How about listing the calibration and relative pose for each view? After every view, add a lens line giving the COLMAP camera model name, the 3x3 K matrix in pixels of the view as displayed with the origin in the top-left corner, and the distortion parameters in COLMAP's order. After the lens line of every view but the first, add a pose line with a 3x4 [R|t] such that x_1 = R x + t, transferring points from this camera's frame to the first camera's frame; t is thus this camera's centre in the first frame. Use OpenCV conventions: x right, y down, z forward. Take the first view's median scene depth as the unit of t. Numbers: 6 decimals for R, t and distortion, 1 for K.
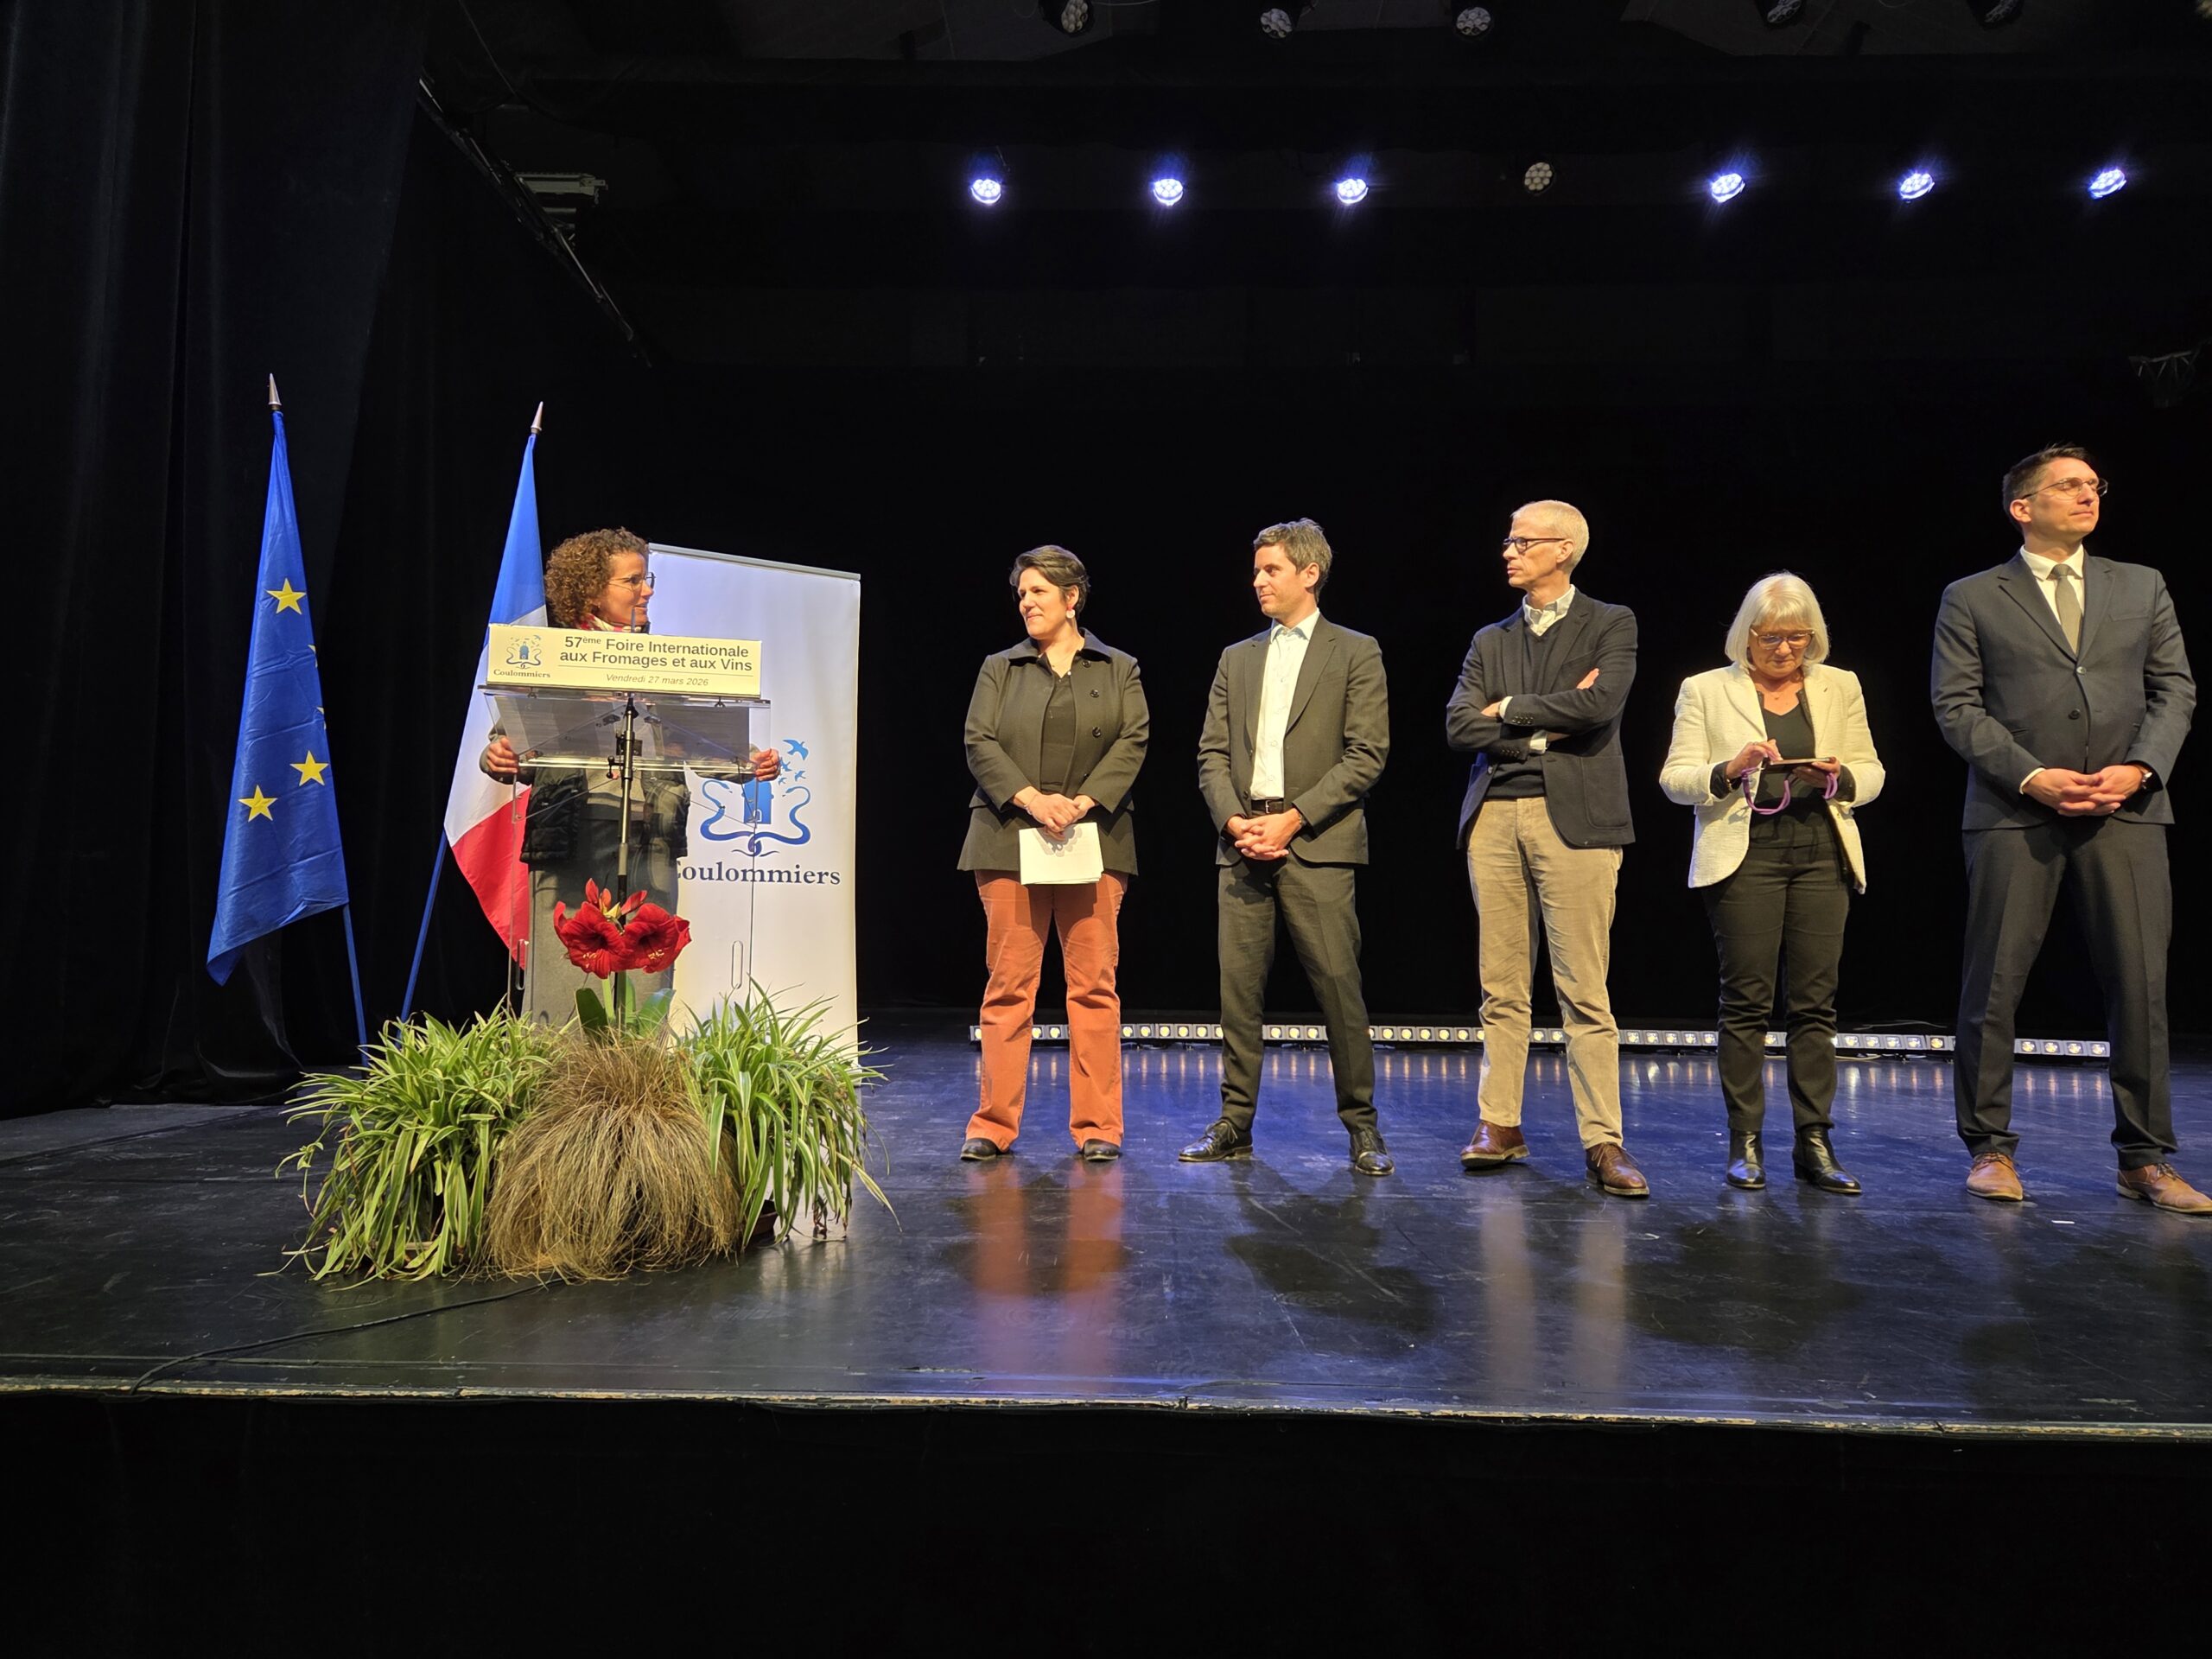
lens RADIAL K [[1475.8, 0, 1097.0], [0, 1475.8, 840.5], [0, 0, 1]] dist [0.063835, -0.046012]
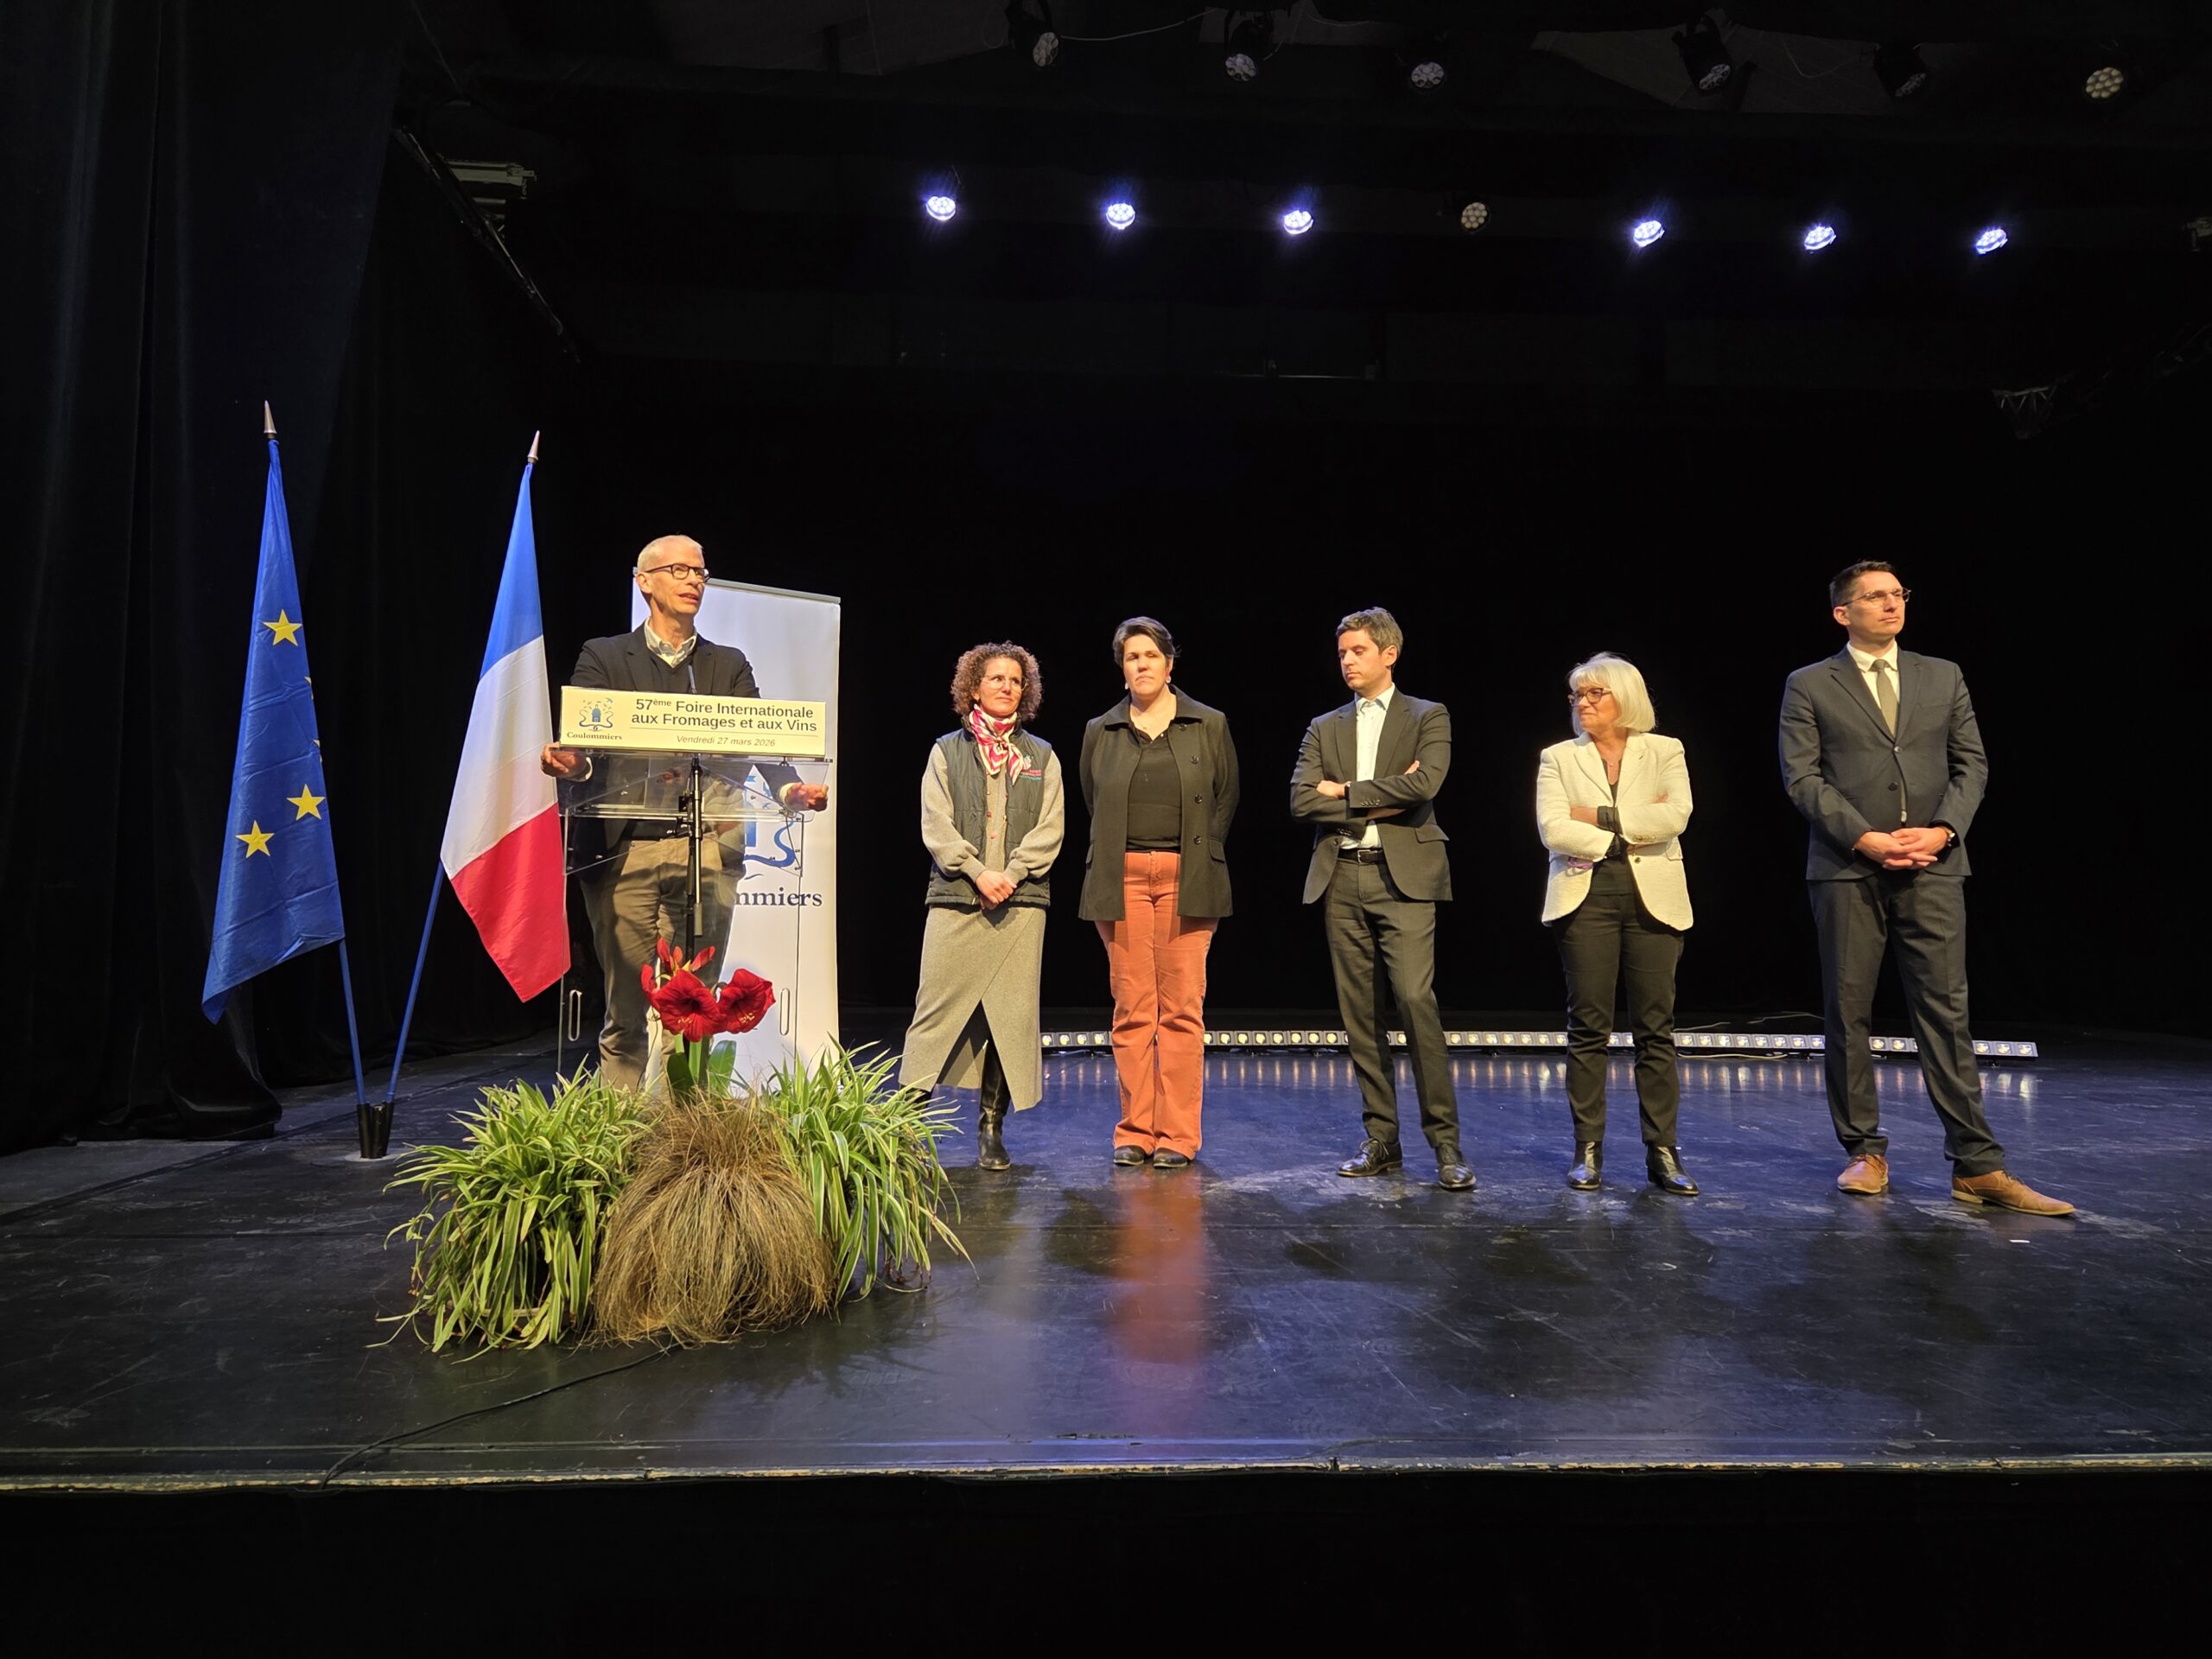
lens RADIAL K [[1475.8, 0, 1108.4], [0, 1475.8, 818.3], [0, 0, 1]] dist [0.063835, -0.046012]
pose [[0.996340, 0.002410, 0.085446, -0.119485], [-0.002344, 0.999997, -0.000875, -0.054178], [-0.085447, 0.000672, 0.996342, -0.040973]]
